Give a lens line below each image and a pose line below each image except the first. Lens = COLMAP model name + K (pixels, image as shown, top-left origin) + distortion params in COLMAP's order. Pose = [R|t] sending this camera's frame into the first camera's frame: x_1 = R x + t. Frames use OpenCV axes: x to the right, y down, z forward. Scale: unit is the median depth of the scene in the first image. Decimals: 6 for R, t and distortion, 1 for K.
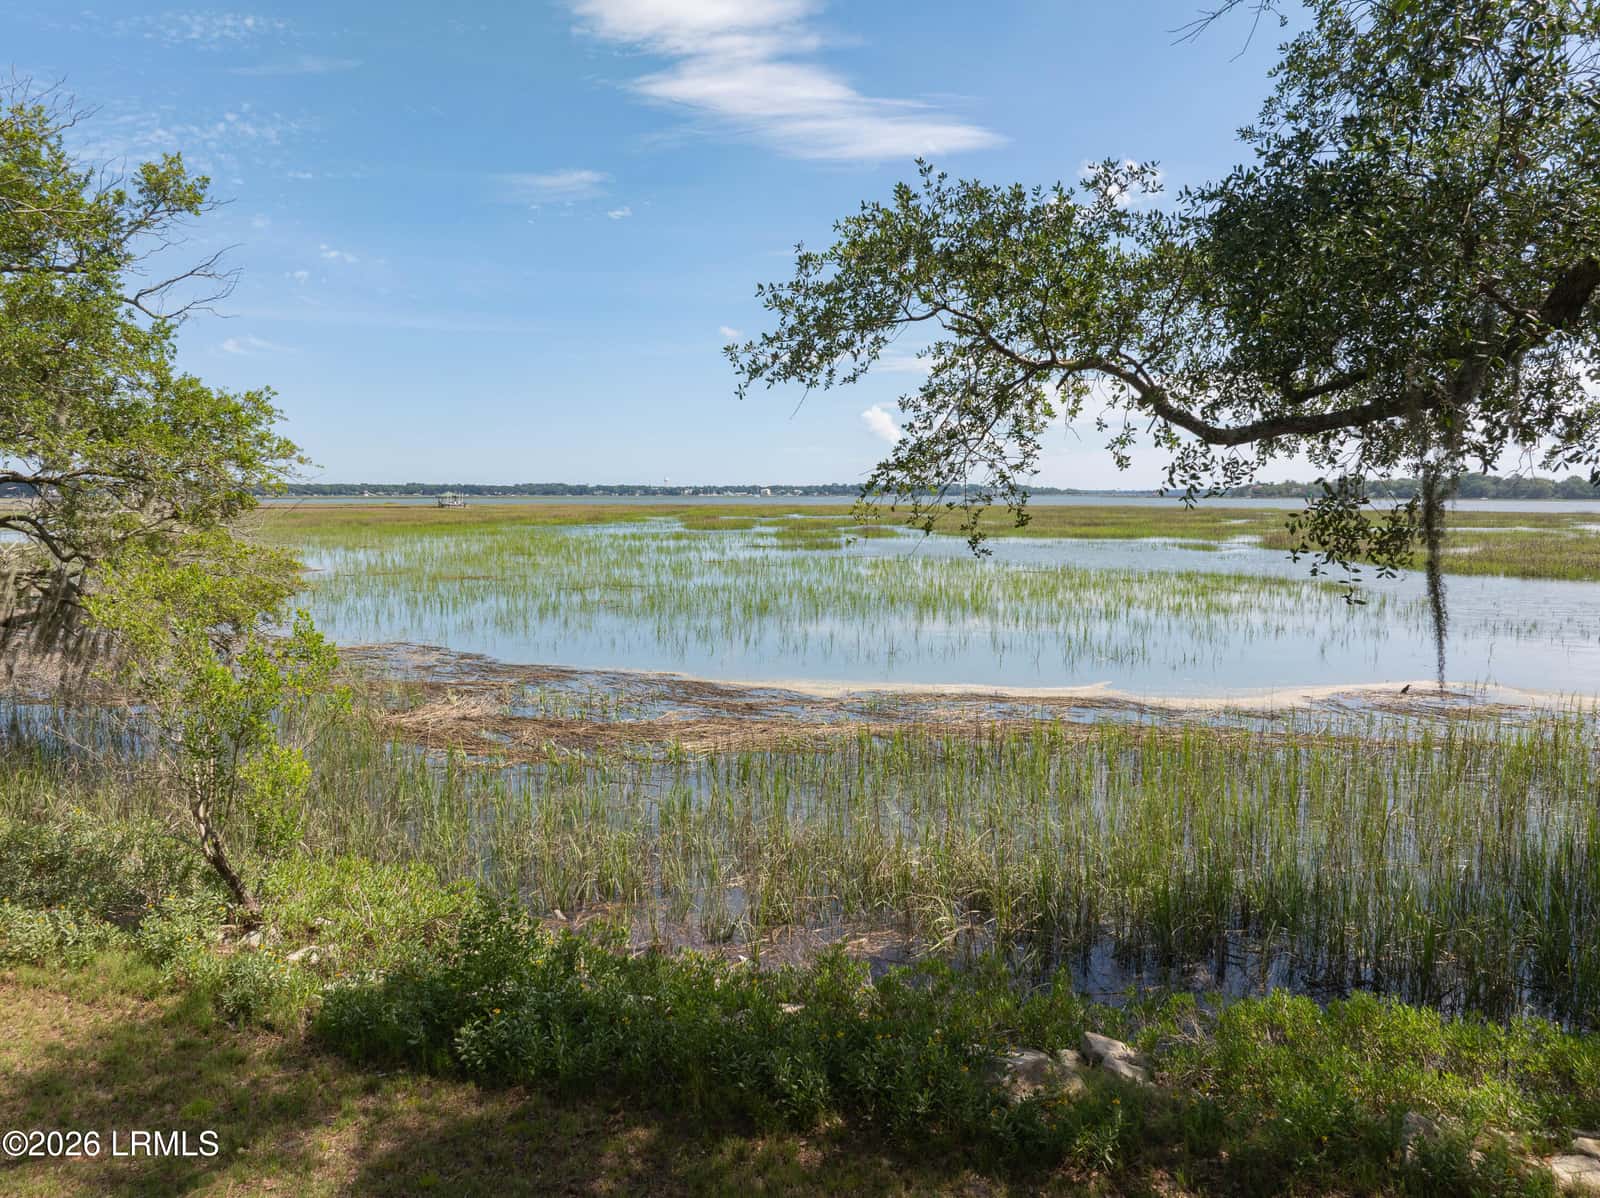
lens RADIAL K [[1151.4, 0, 800.0], [0, 1151.4, 599.0], [0, 0, 1]] dist [-0.027695, -0.000615]
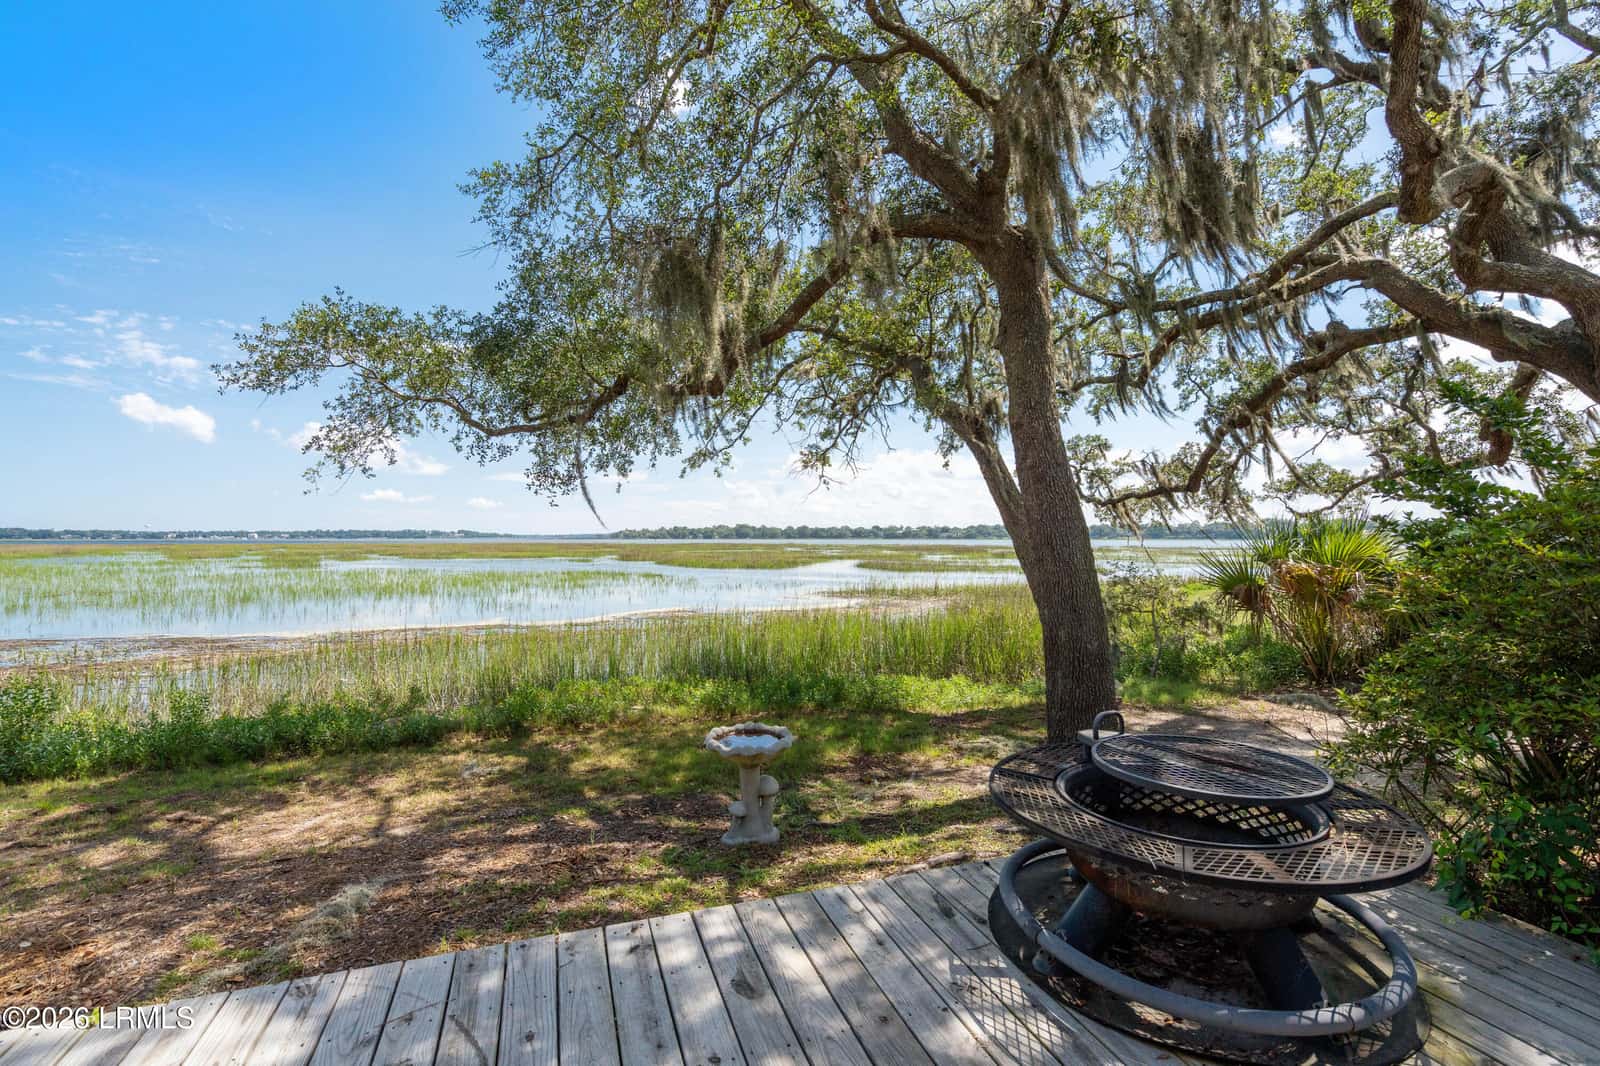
lens RADIAL K [[733.8, 0, 800.0], [0, 733.8, 533.0], [0, 0, 1]] dist [-0.002742, -0.000166]
pose [[0.818330, 0.004125, 0.574733, 0.031670], [0.049460, 0.995759, -0.077570, 0.176465], [-0.572616, 0.091904, 0.814656, -0.444509]]
